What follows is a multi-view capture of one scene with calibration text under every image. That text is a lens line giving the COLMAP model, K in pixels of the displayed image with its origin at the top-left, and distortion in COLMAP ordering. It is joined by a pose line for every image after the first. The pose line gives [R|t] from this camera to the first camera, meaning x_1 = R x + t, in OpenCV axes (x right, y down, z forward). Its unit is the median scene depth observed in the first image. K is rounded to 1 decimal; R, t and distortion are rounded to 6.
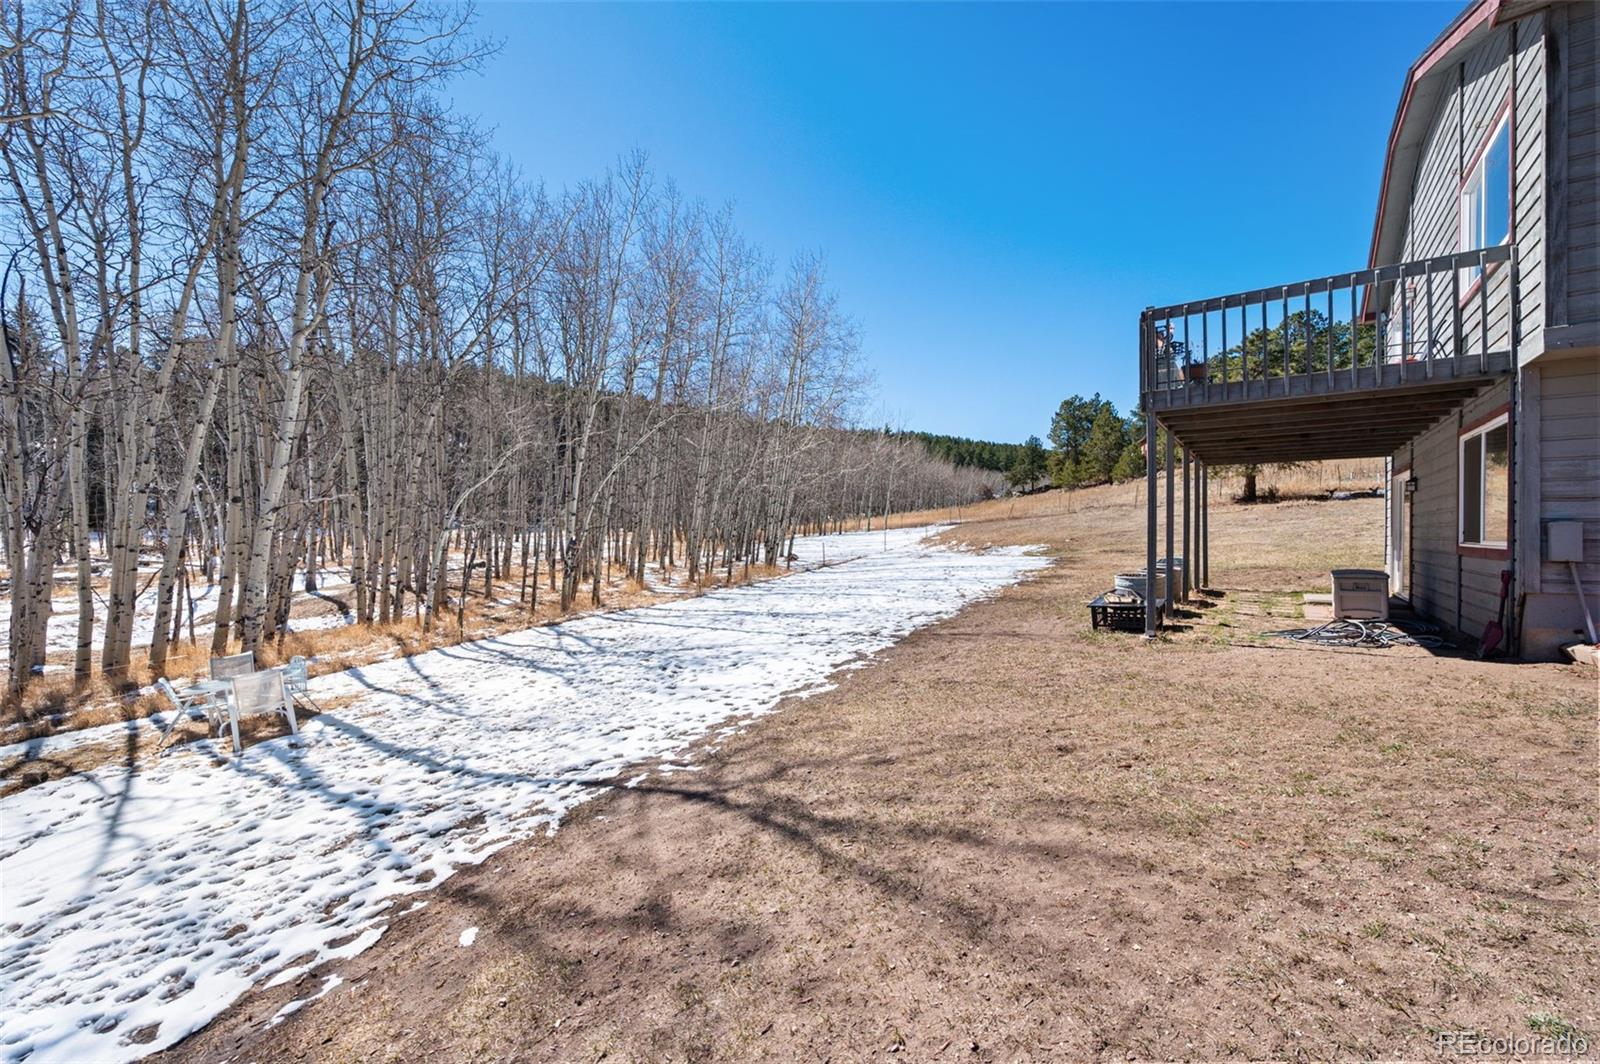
lens RADIAL K [[634.5, 0, 797.6], [0, 634.5, 534.5], [0, 0, 1]] dist [-0.001365, -0.000266]
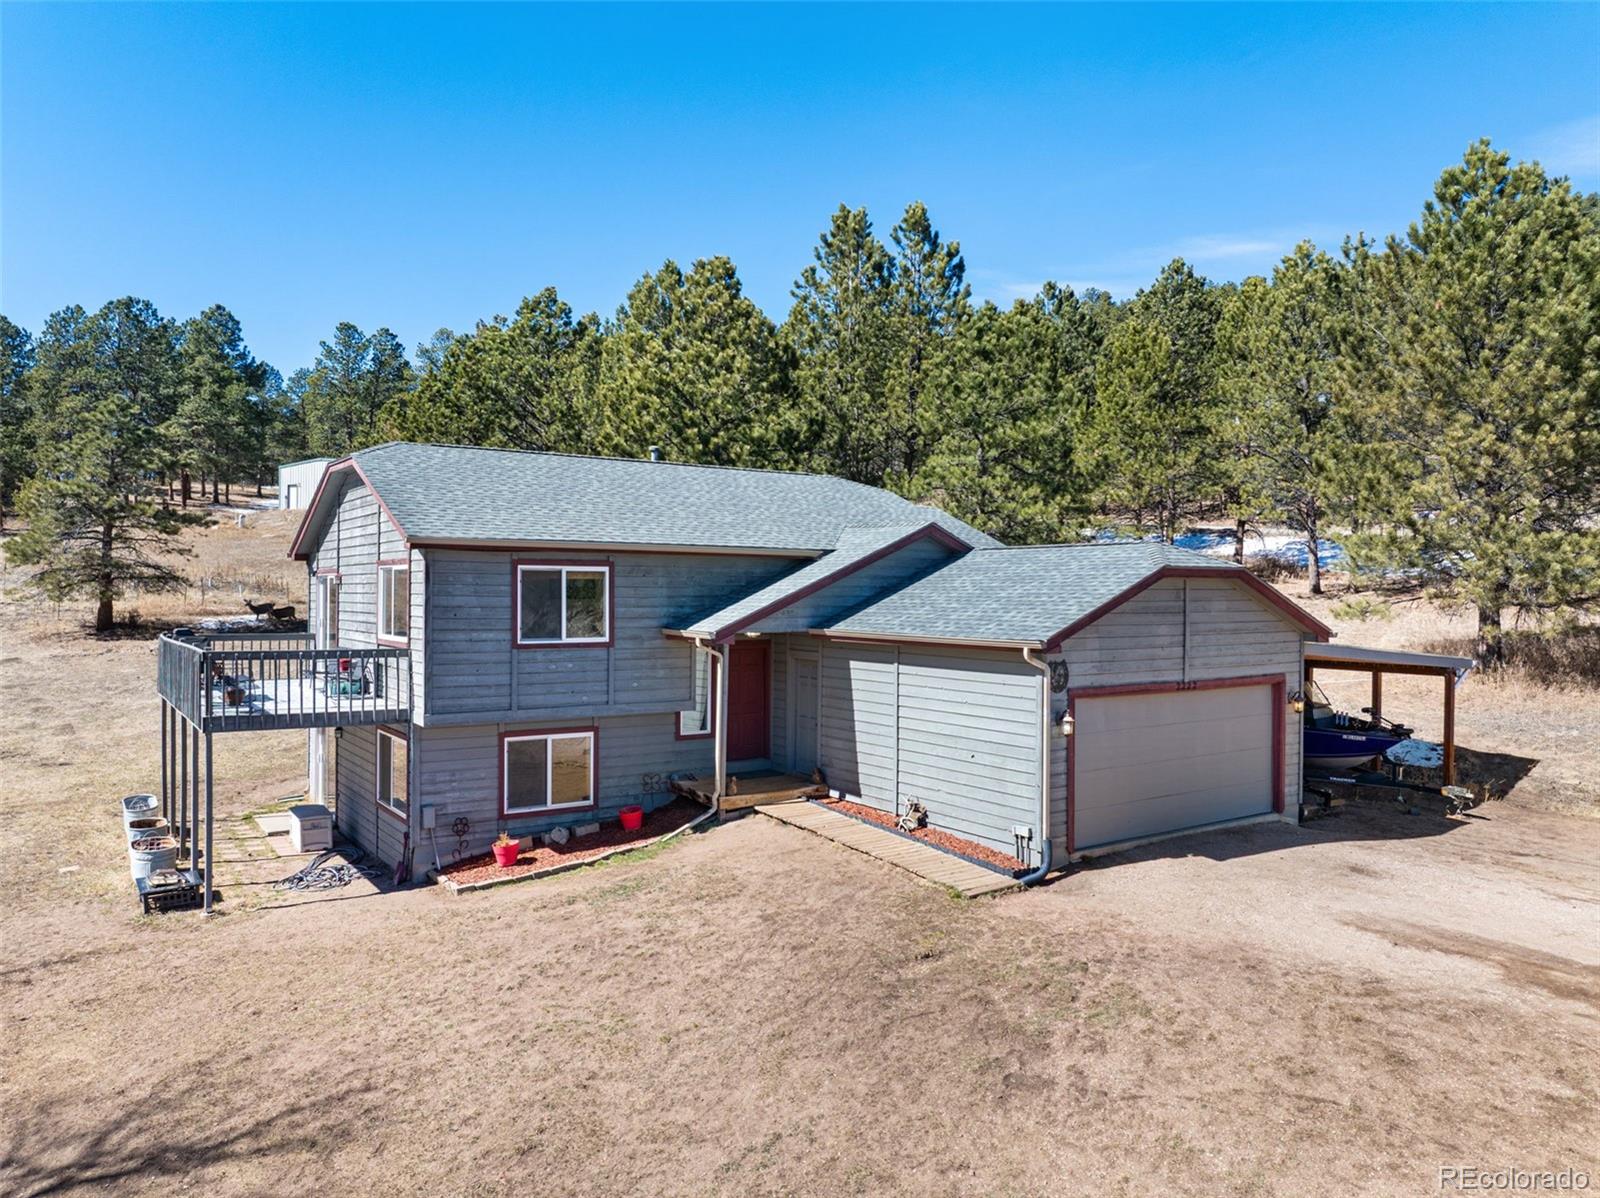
lens RADIAL K [[1117.7, 0, 800.0], [0, 1117.7, 599.0], [0, 0, 1]] dist [-0.007938, -0.001823]
pose [[0.325060, 0.003981, 0.945685, -1.478158], [-0.011430, 0.999935, -0.000280, -0.608451], [-0.945624, -0.010718, 0.325084, -1.049913]]
